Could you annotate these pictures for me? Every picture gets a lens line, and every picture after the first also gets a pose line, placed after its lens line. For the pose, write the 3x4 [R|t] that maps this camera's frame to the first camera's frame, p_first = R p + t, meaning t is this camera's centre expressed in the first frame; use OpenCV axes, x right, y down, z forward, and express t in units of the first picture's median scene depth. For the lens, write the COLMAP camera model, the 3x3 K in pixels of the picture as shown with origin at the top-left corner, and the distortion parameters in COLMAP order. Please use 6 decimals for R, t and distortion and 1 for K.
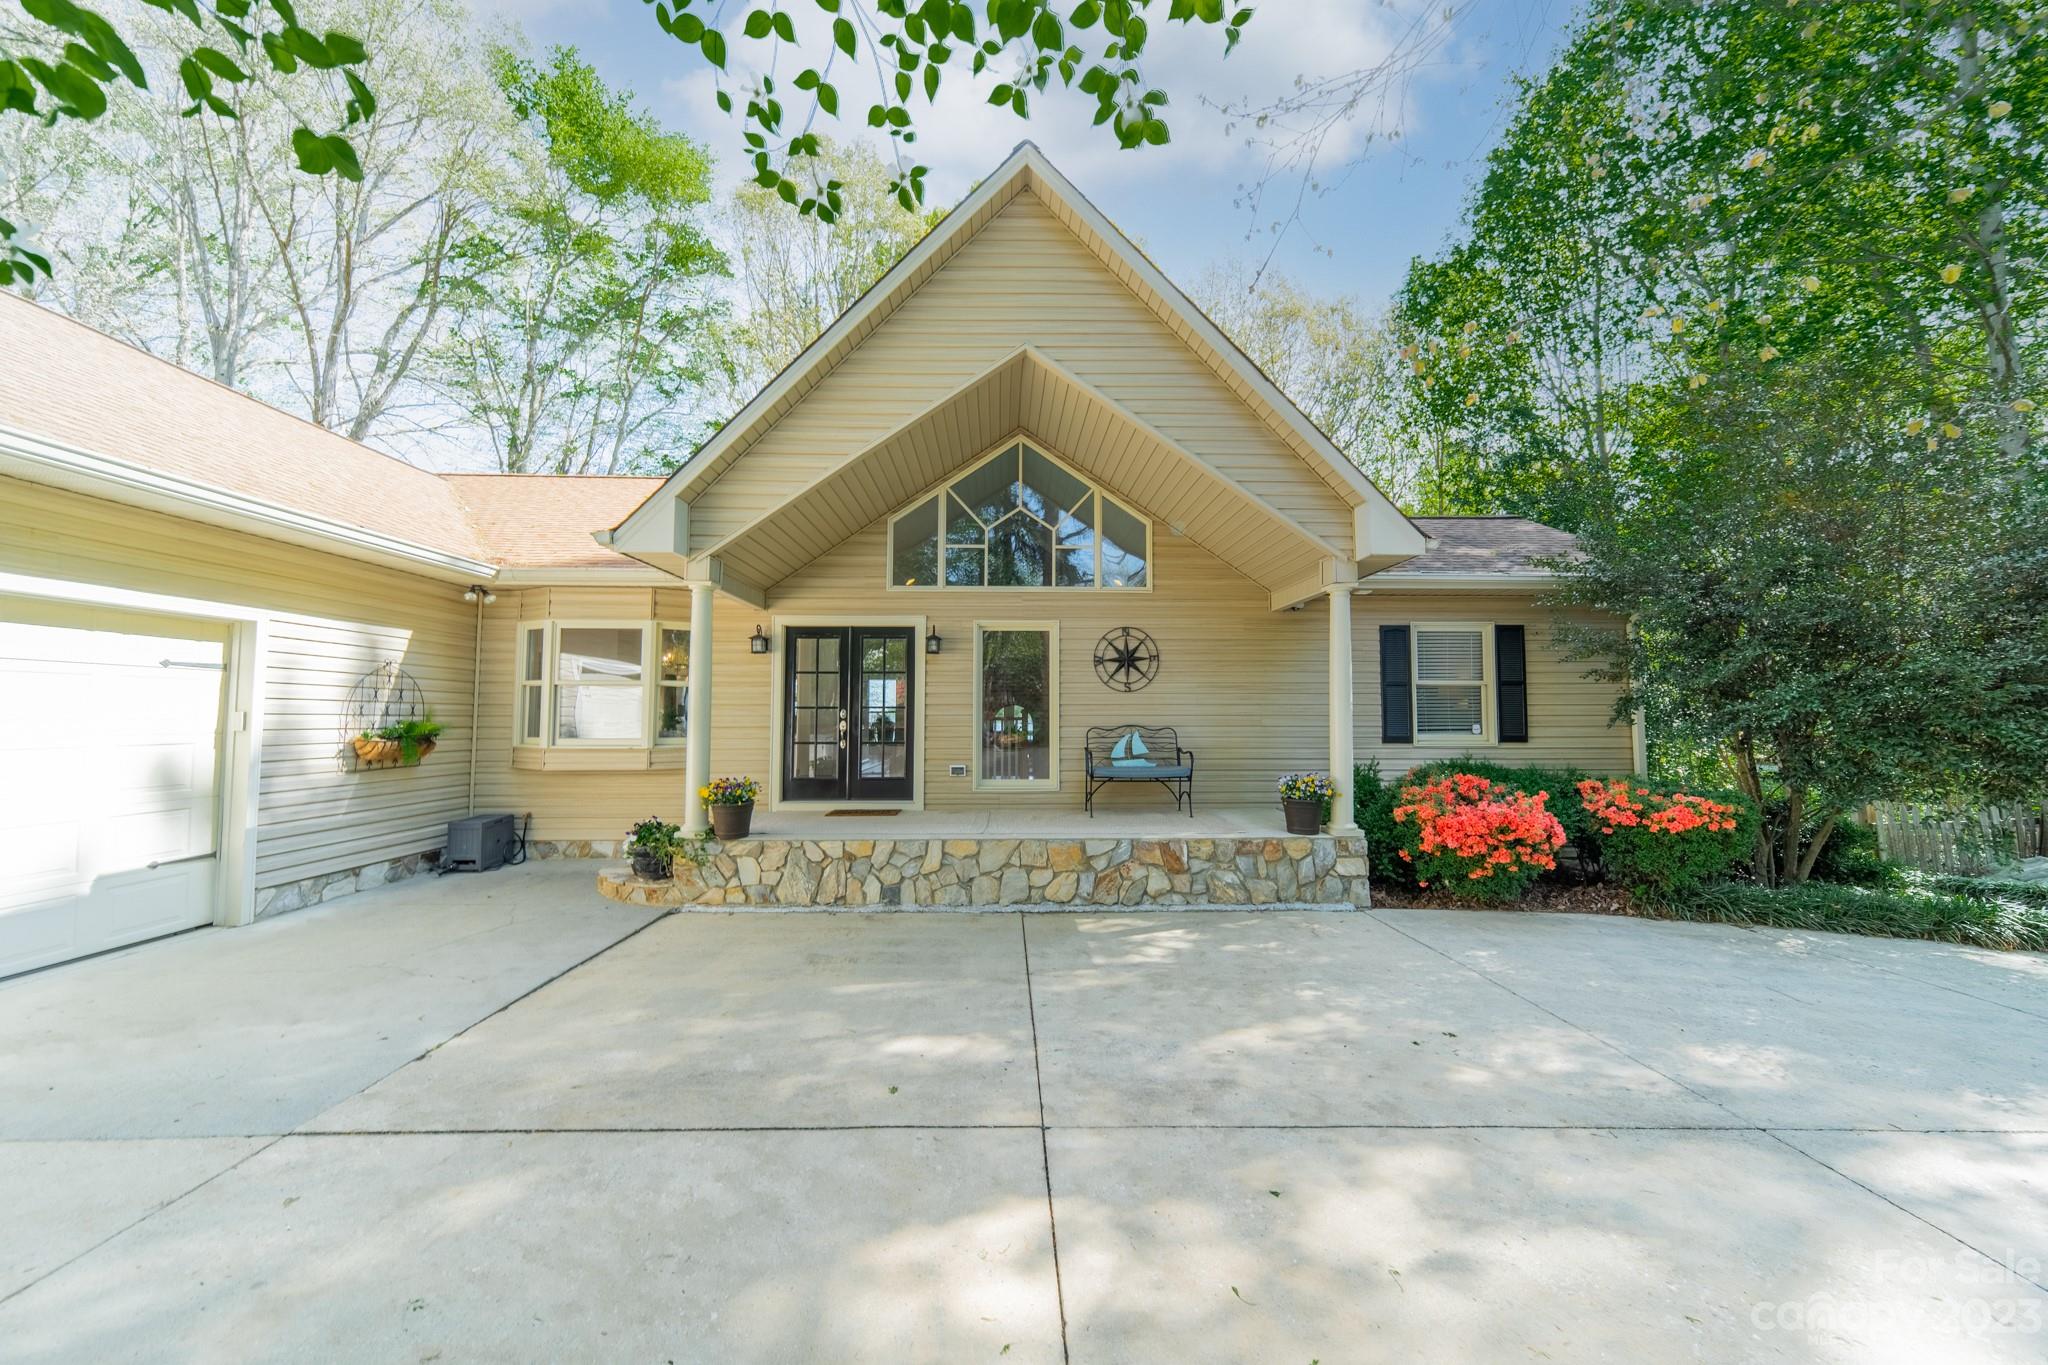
lens RADIAL K [[728.6, 0, 1019.2], [0, 728.6, 684.3], [0, 0, 1]] dist [0.007507, 0.000034]
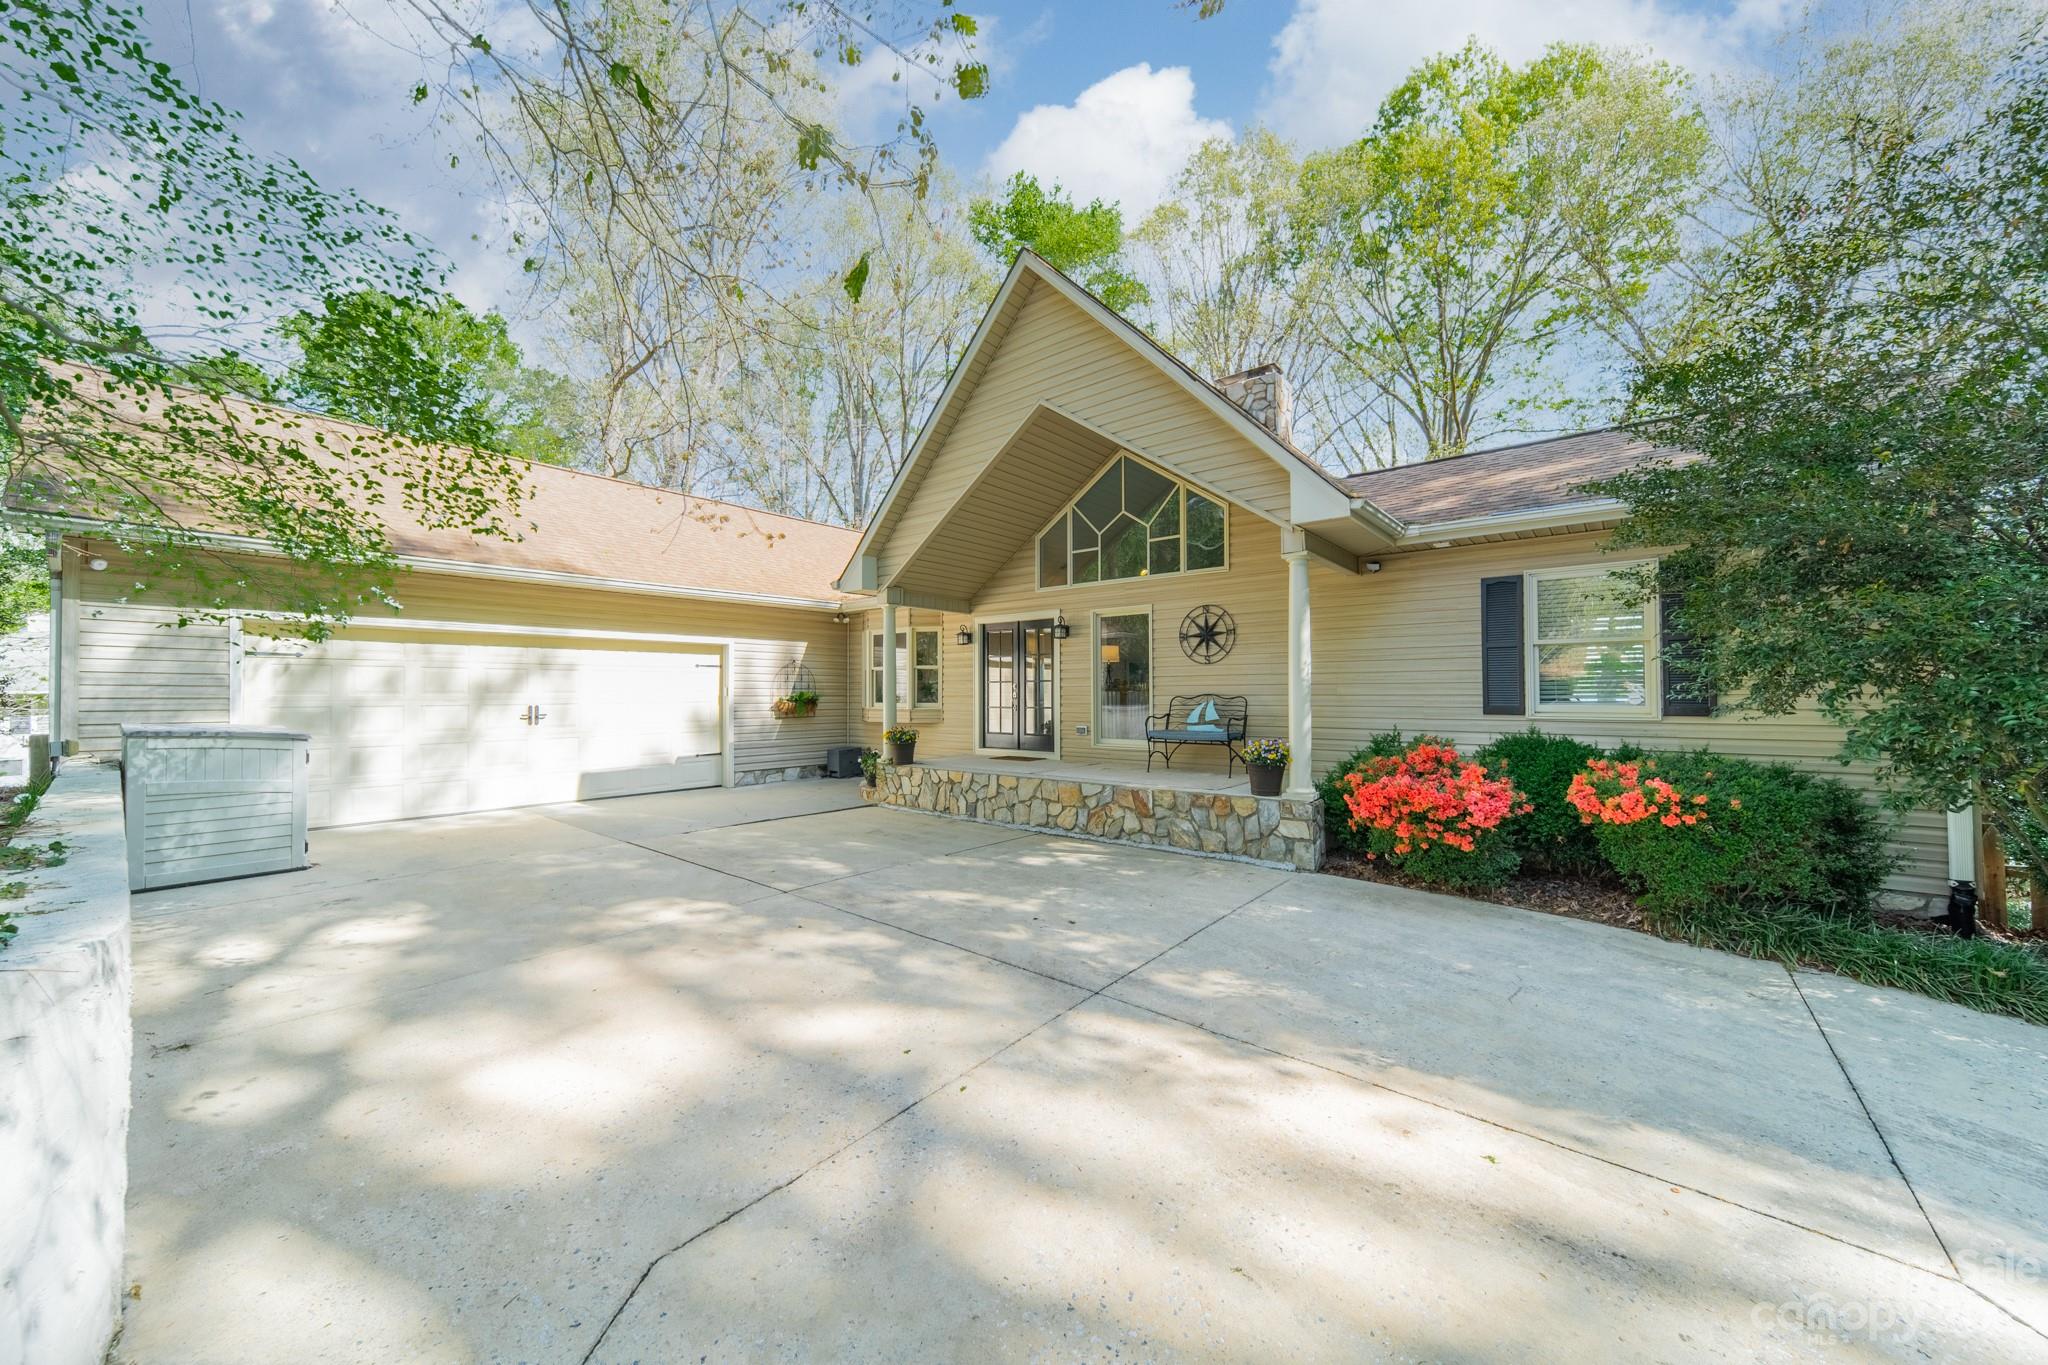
lens RADIAL K [[728.6, 0, 1019.2], [0, 728.6, 684.3], [0, 0, 1]] dist [0.007507, 0.000034]
pose [[0.755920, -0.010436, -0.654580, 0.843242], [0.033639, 0.999171, 0.022917, 0.008134], [0.653799, -0.039342, 0.755645, -0.026677]]
